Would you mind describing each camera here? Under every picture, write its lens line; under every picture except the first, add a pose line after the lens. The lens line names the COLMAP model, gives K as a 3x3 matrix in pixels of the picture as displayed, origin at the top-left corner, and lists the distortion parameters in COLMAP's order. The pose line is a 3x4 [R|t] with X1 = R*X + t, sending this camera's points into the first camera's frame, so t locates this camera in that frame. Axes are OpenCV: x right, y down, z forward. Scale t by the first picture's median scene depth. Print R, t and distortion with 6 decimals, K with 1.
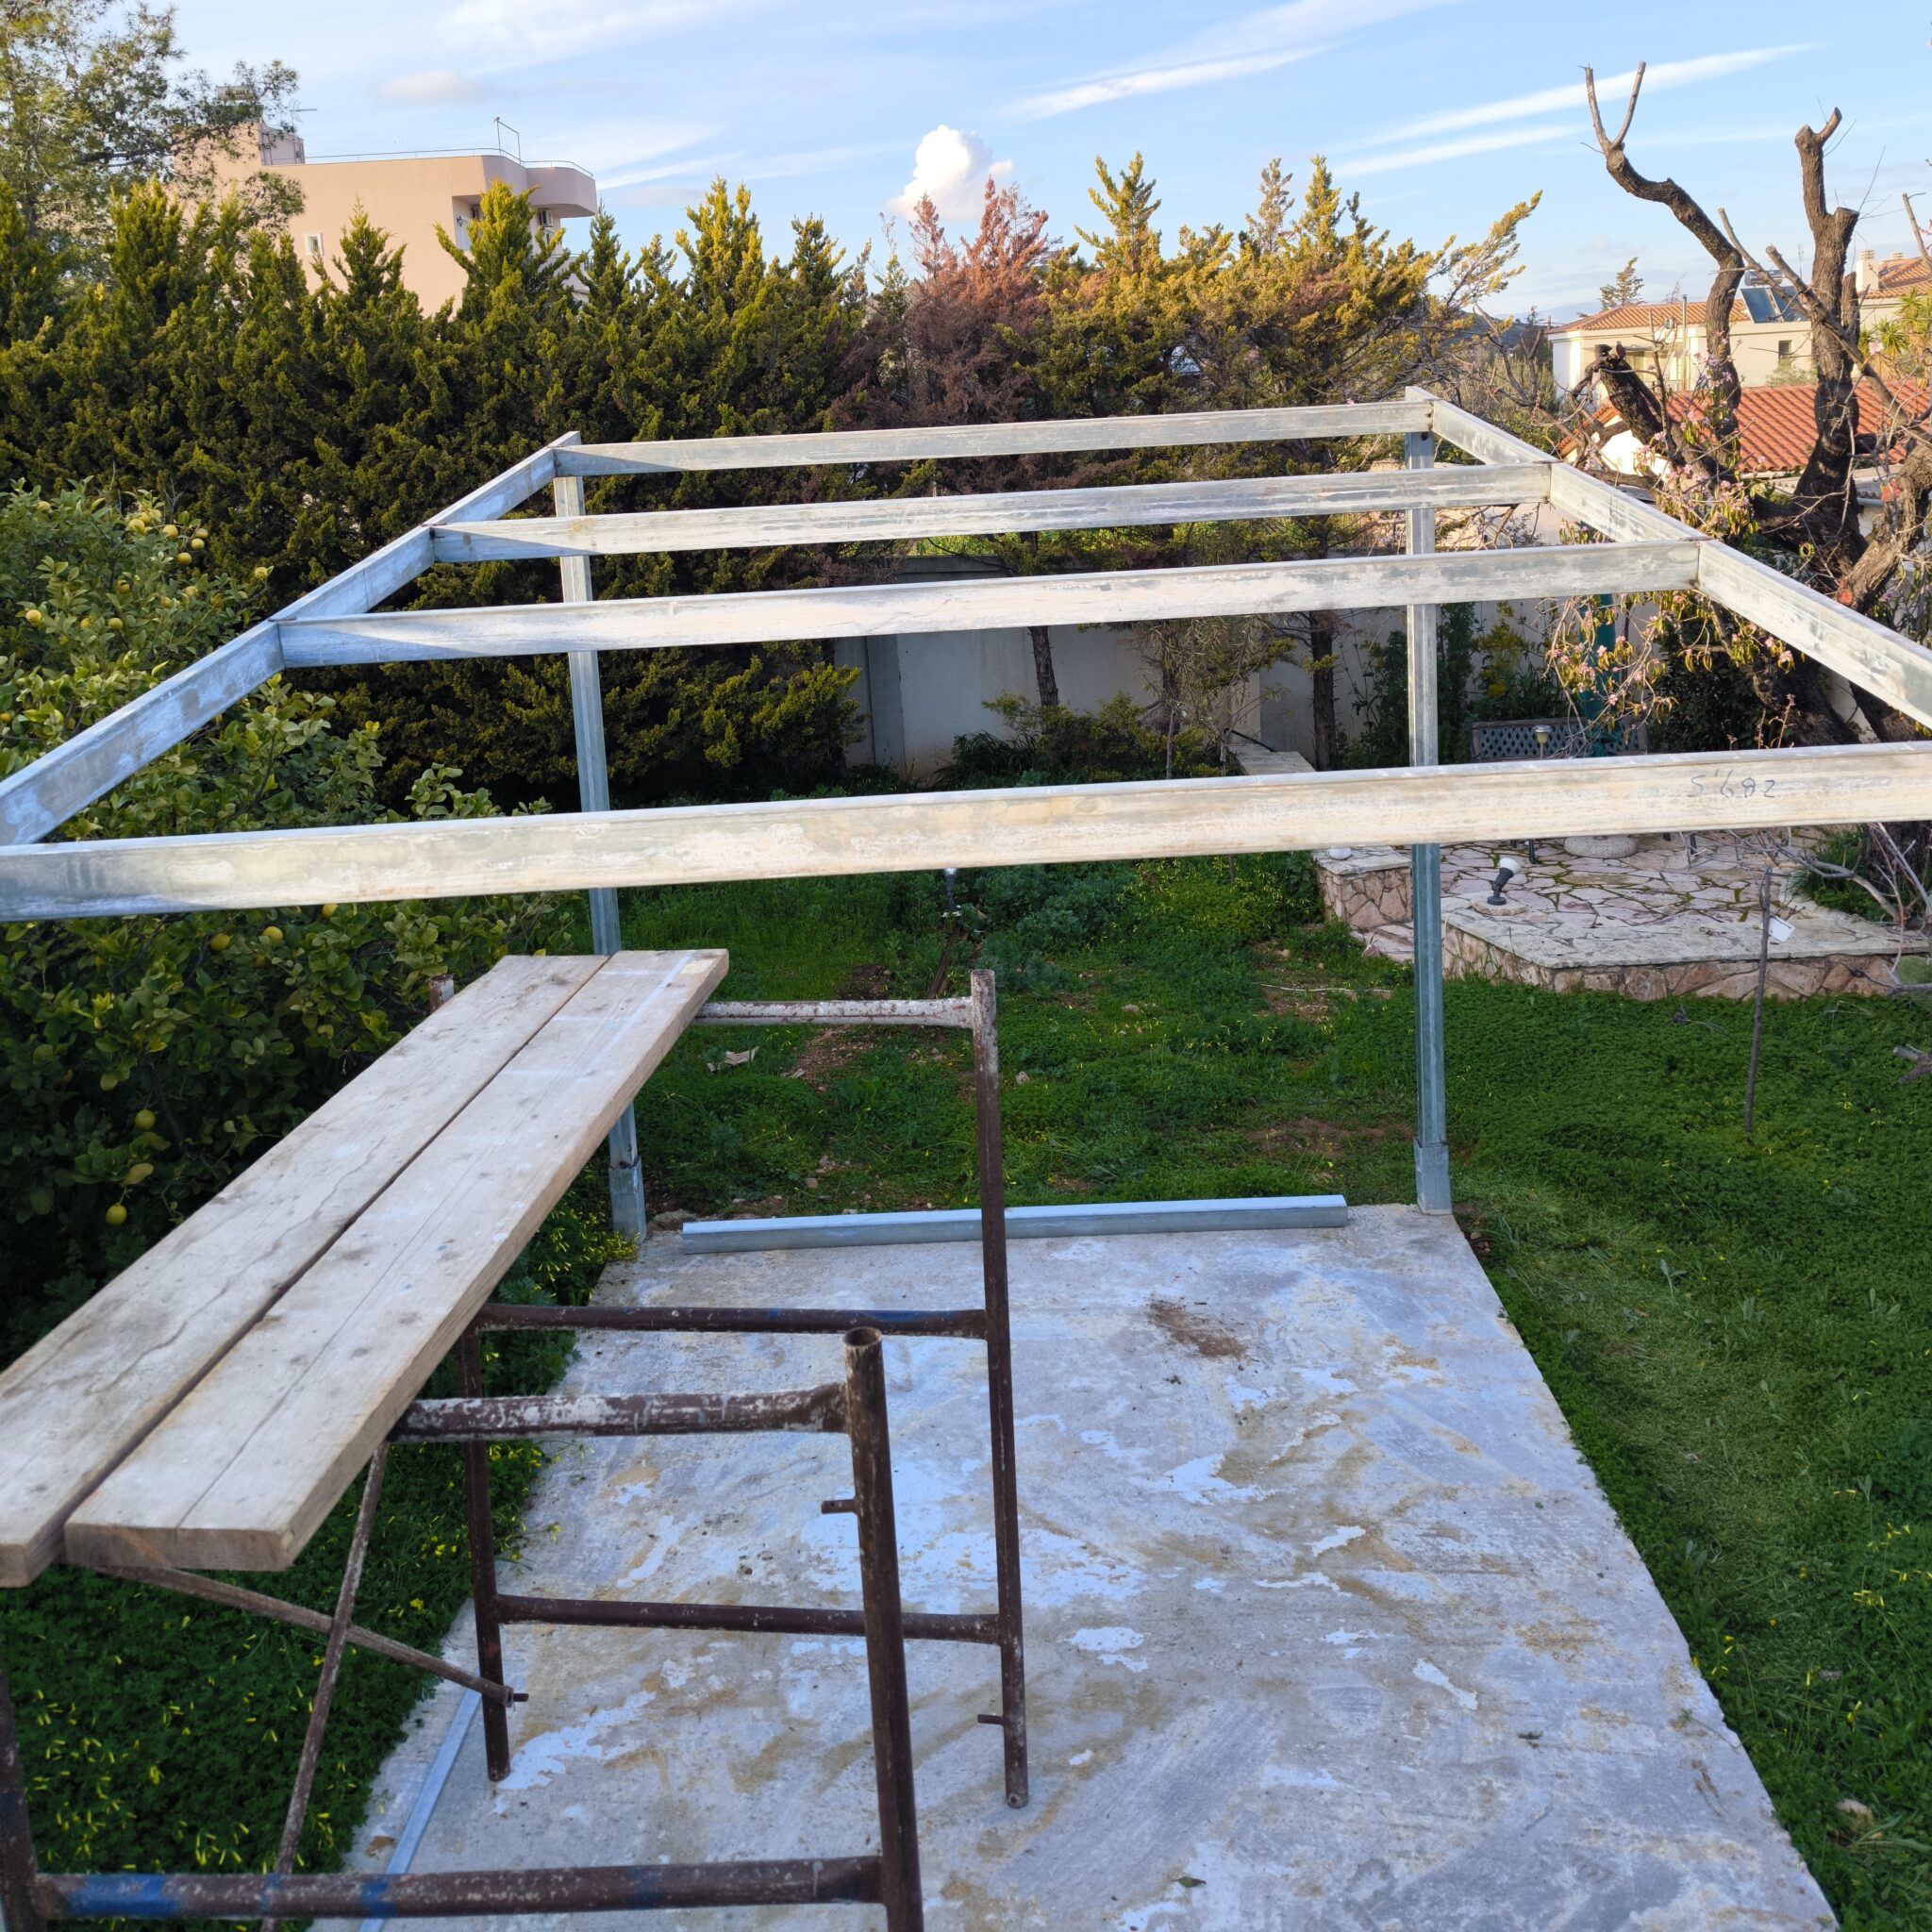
lens RADIAL K [[1644.2, 0, 1002.4], [0, 1644.2, 839.8], [0, 0, 1]] dist [0.021120, -0.008440]
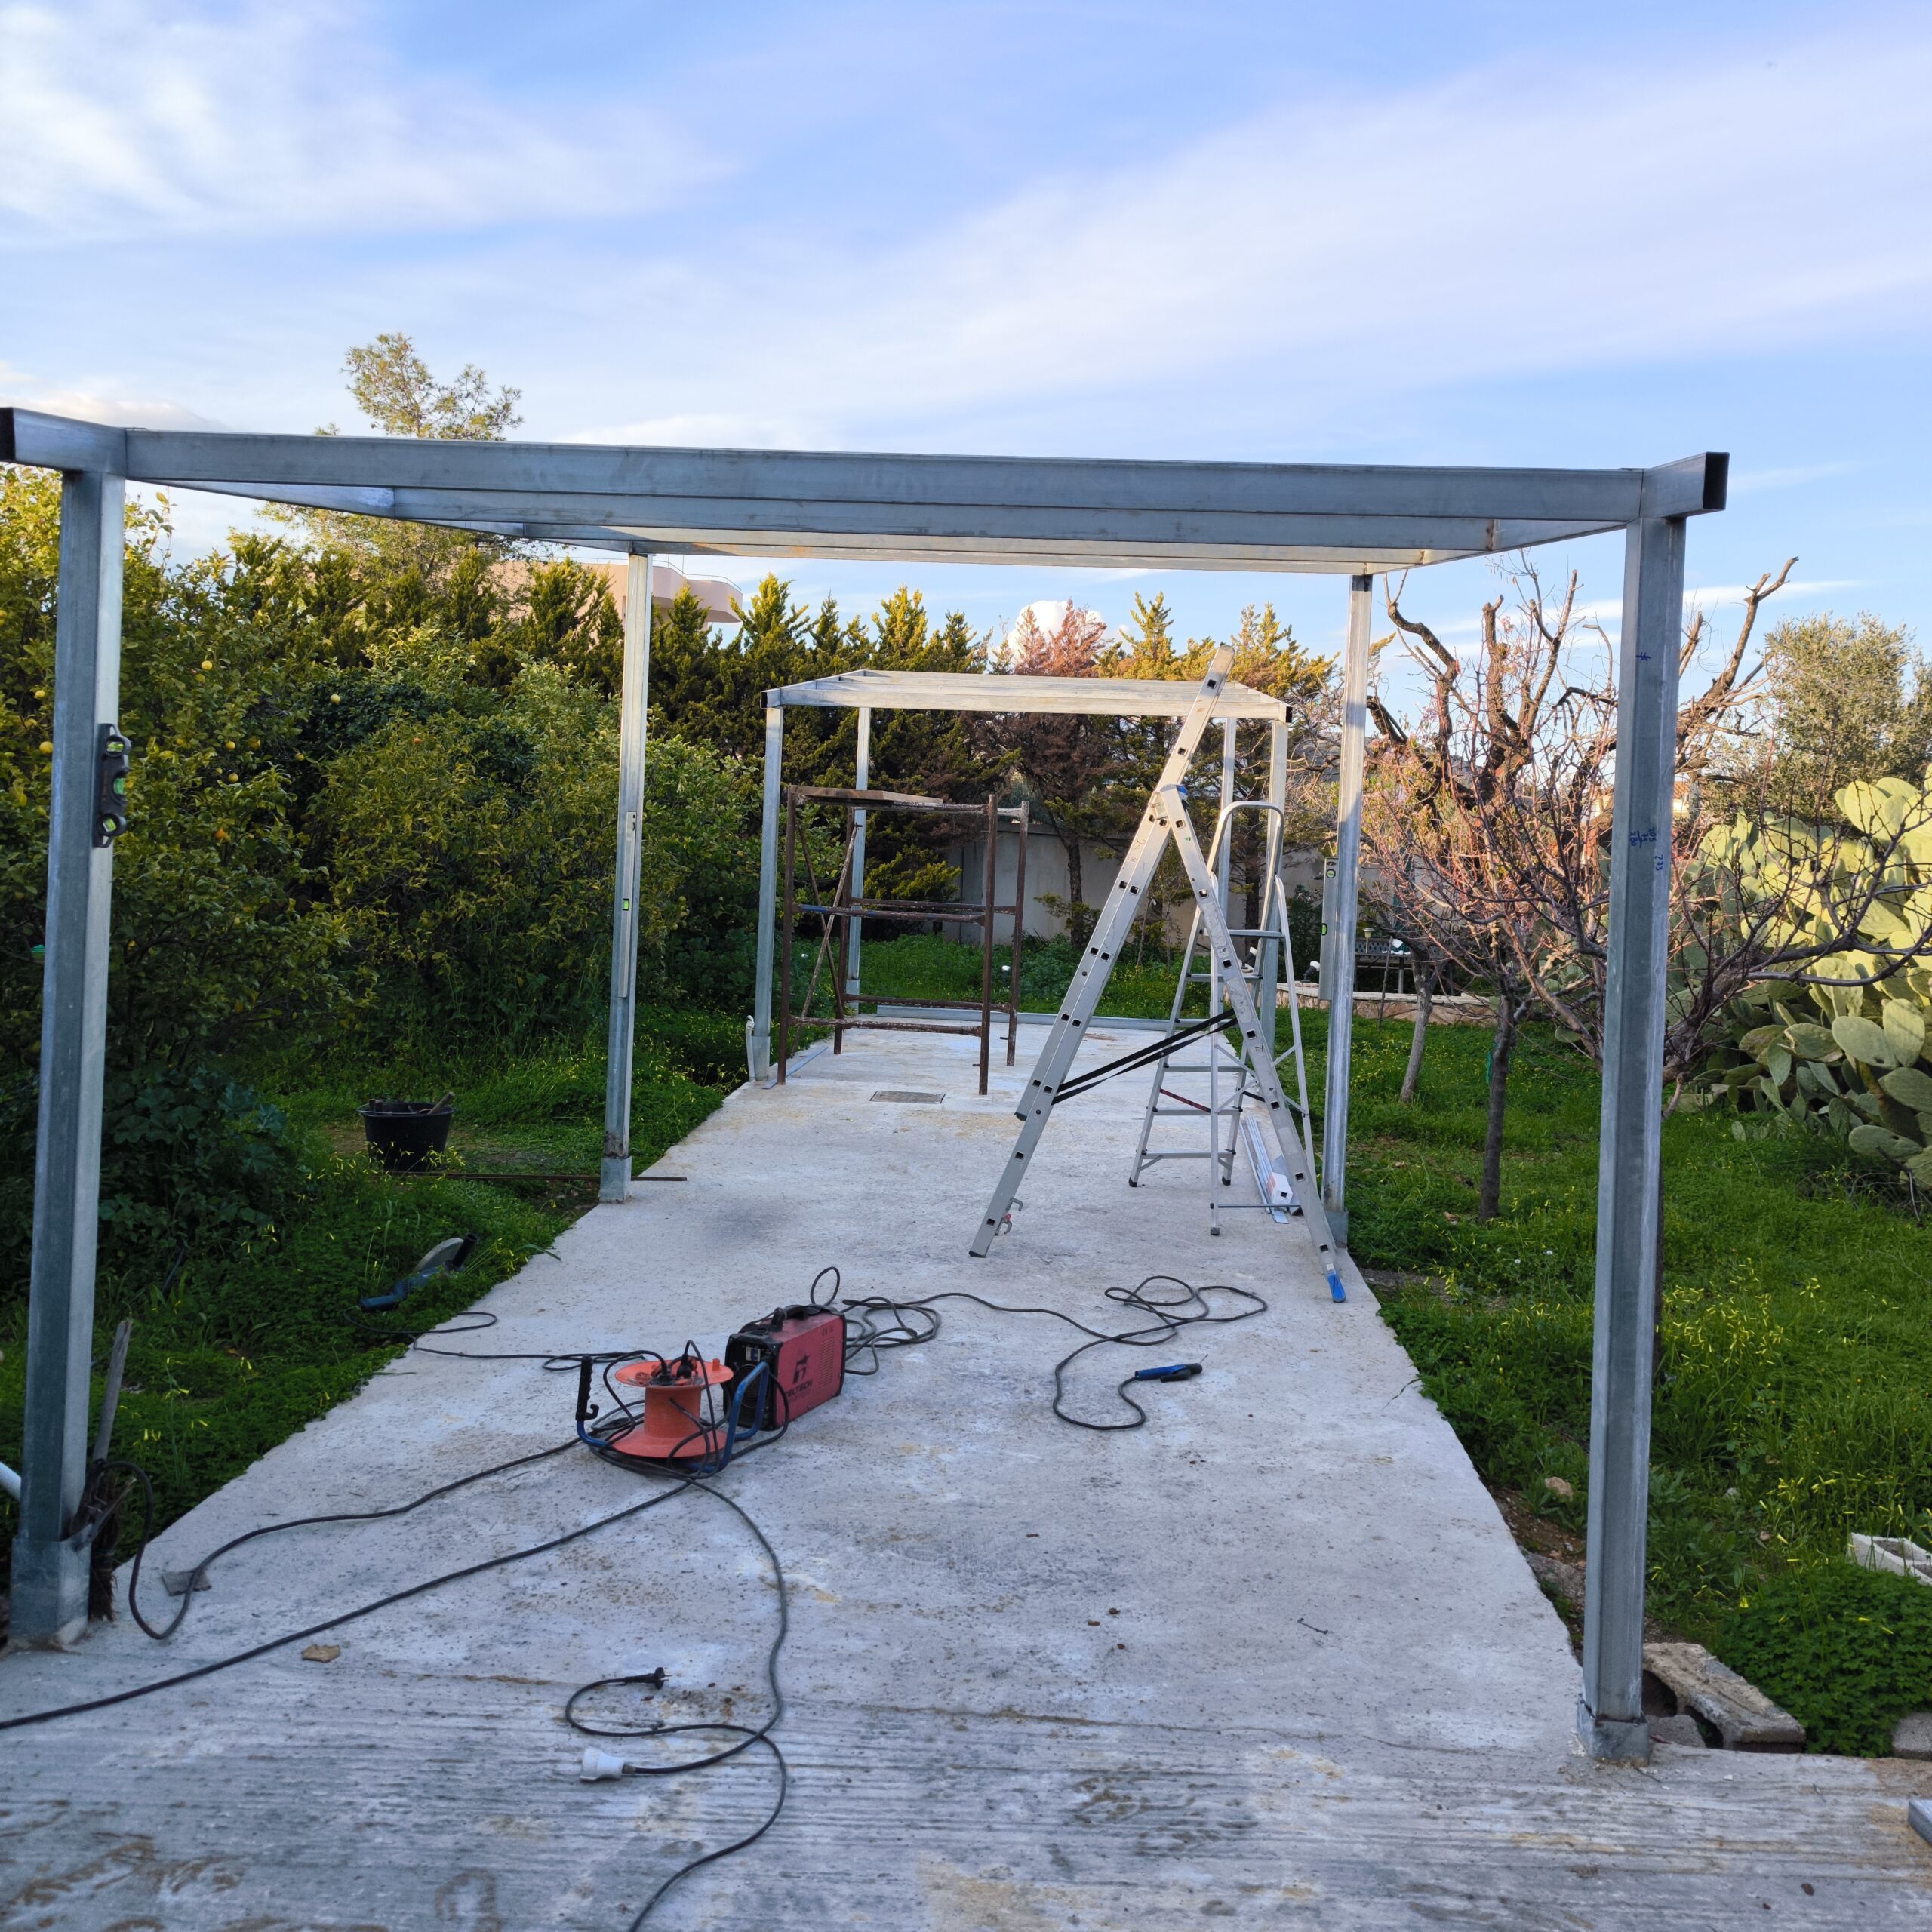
lens RADIAL K [[1644.2, 0, 1002.4], [0, 1644.2, 839.8], [0, 0, 1]] dist [0.021120, -0.008440]
pose [[0.994429, 0.094190, -0.047312, 0.025468], [-0.102991, 0.963788, -0.245981, 0.237476], [0.022430, 0.249483, 0.968119, -0.520043]]
